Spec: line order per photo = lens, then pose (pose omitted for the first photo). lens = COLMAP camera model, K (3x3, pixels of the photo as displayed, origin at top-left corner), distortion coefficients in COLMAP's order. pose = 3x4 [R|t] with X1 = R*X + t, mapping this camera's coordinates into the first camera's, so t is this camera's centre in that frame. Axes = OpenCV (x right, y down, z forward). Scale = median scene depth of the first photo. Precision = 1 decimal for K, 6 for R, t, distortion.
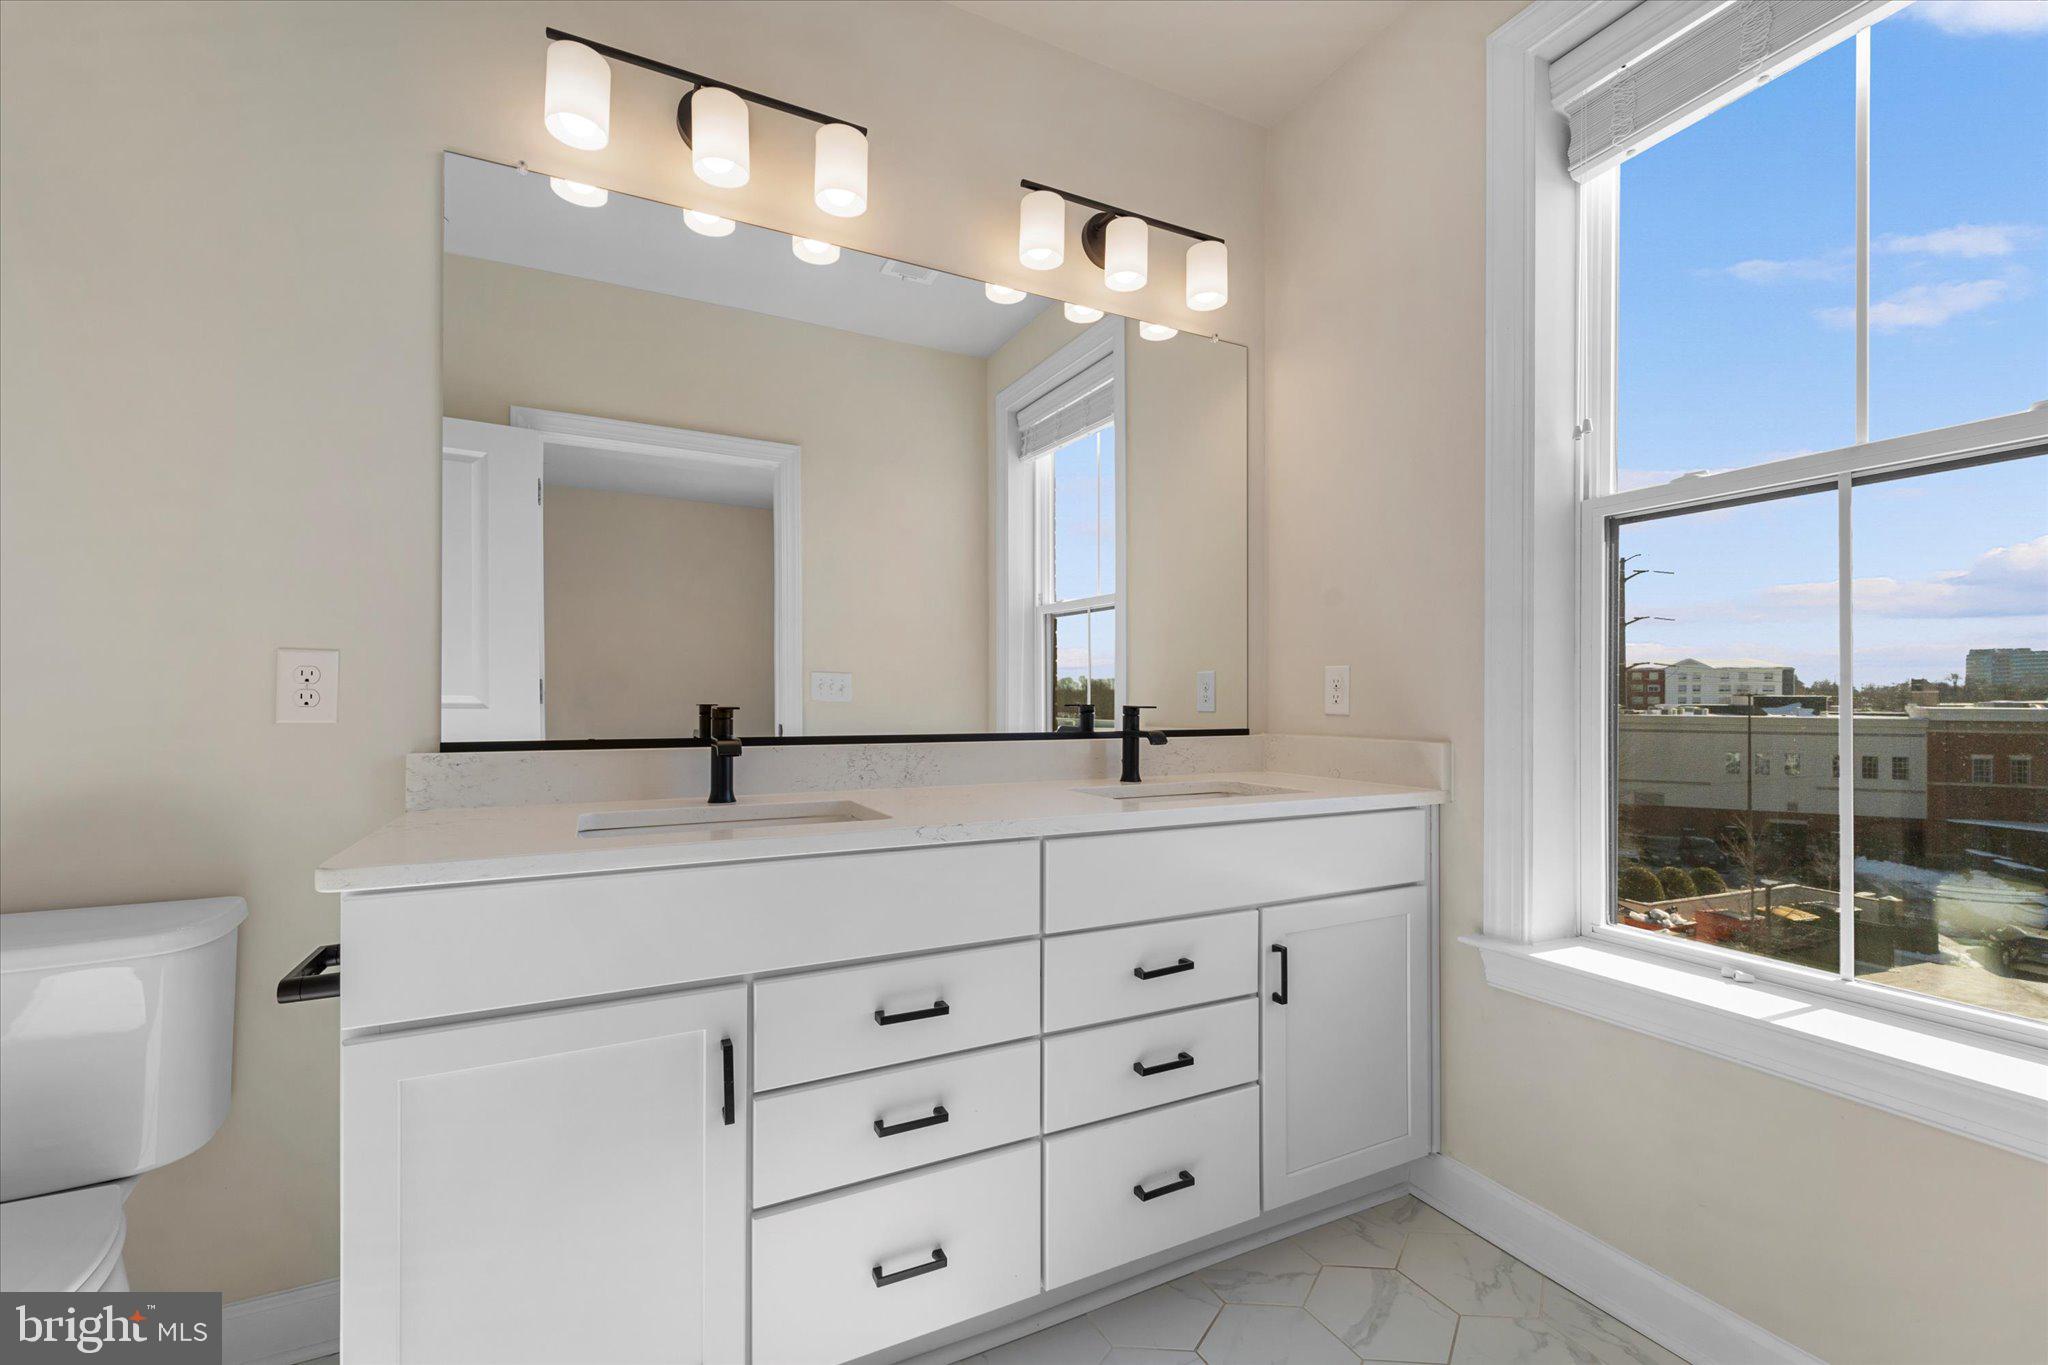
lens RADIAL K [[886.4, 0, 1015.4], [0, 886.4, 689.3], [0, 0, 1]] dist [0.000732, -0.000090]
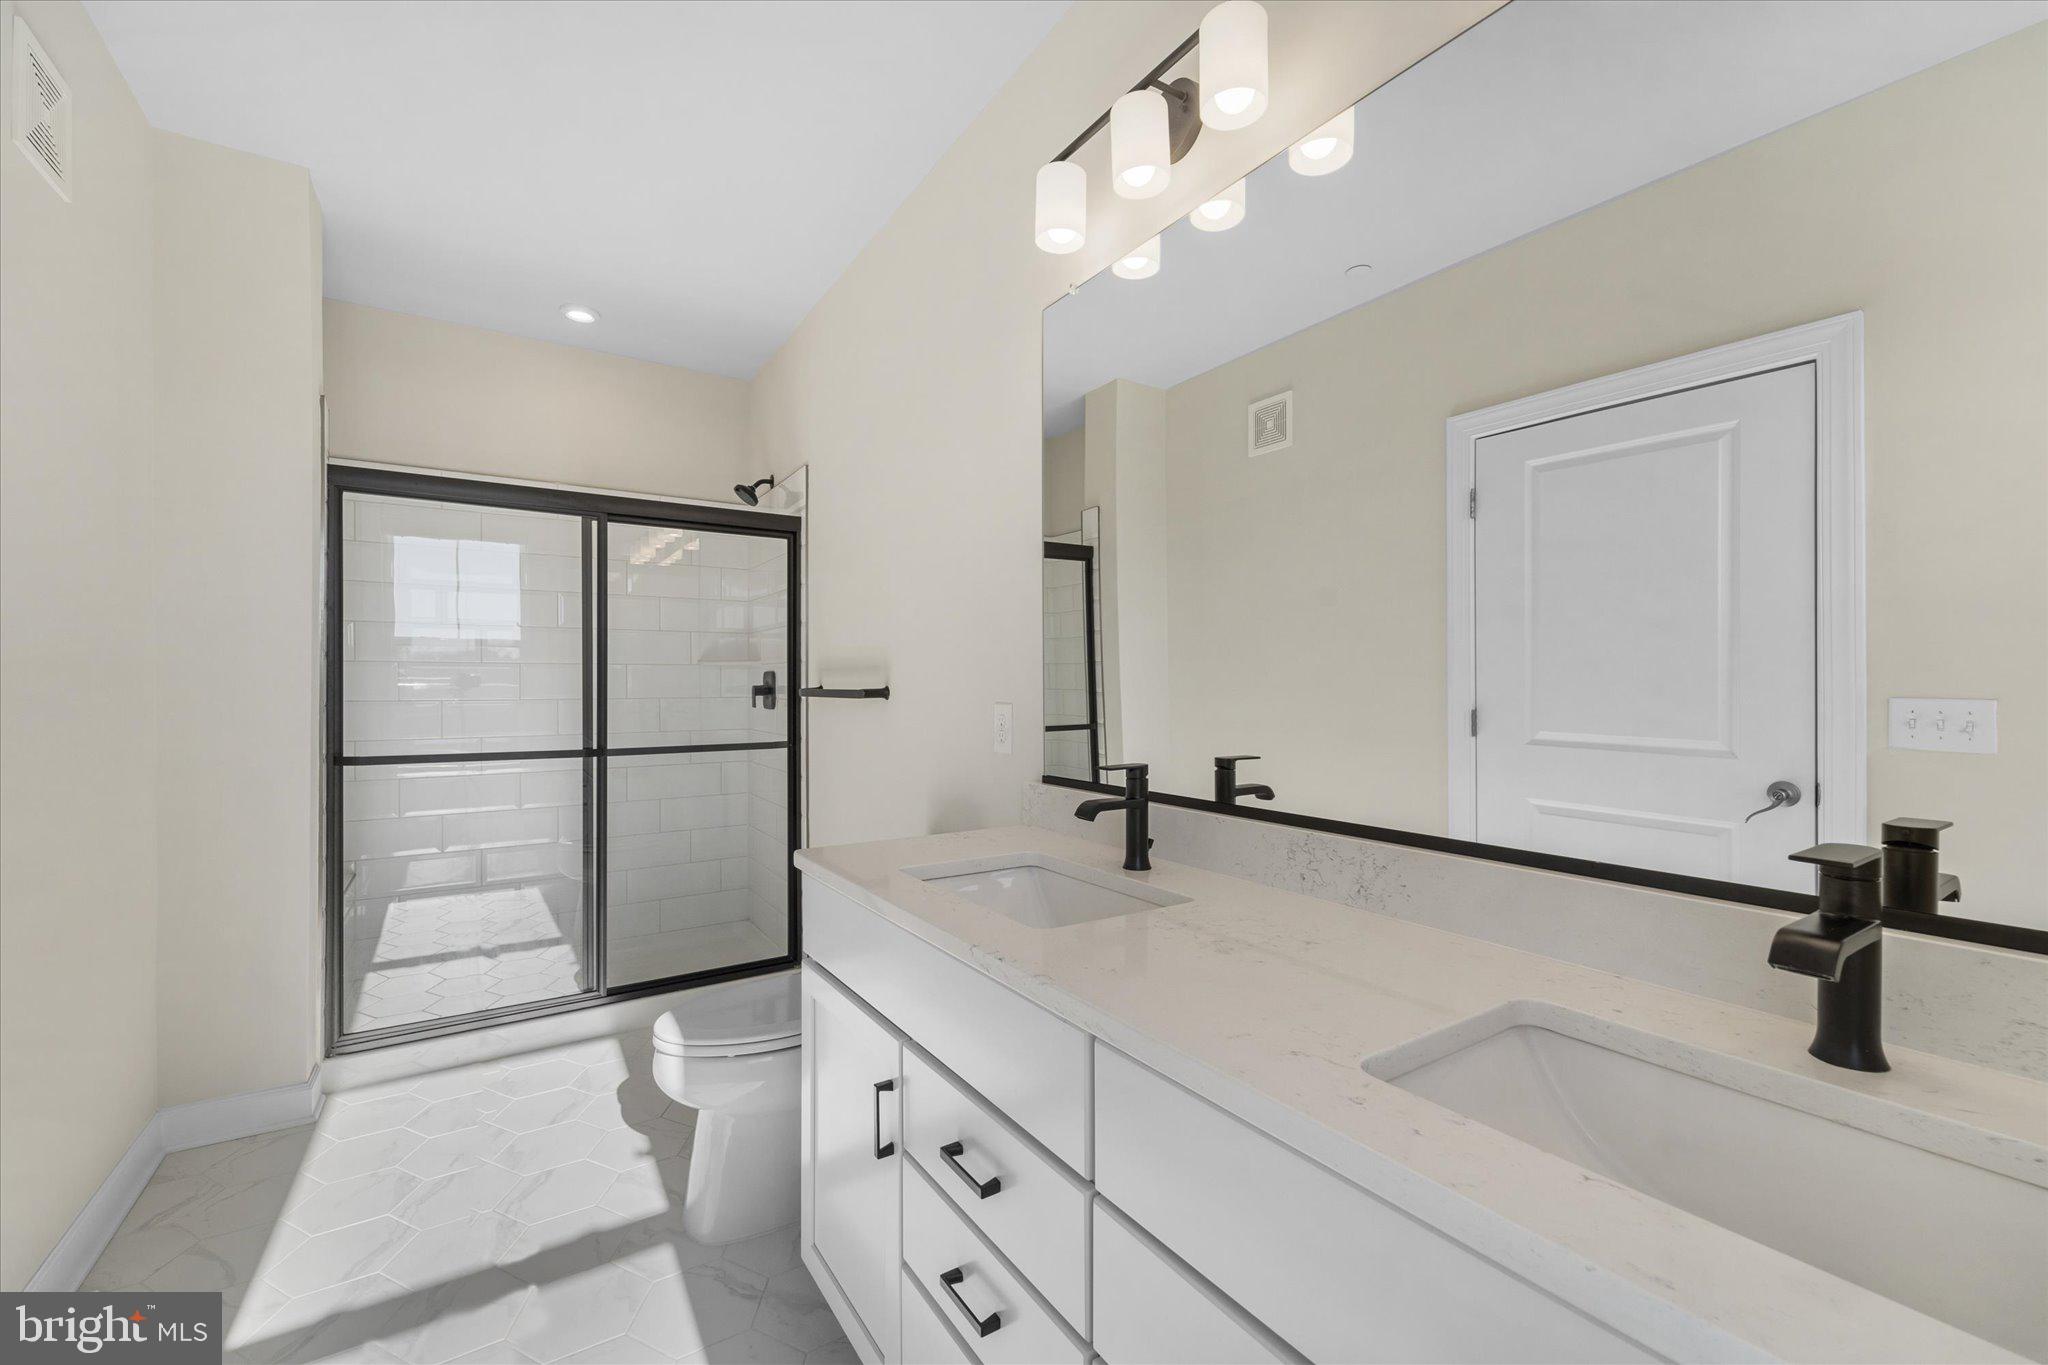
lens RADIAL K [[886.4, 0, 1016.3], [0, 886.4, 685.4], [0, 0, 1]] dist [0.000732, -0.000090]
pose [[0.091690, -0.005714, -0.995771, 0.453896], [0.007404, 0.999960, -0.005056, -0.045713], [0.995760, -0.006909, 0.091729, 0.633524]]
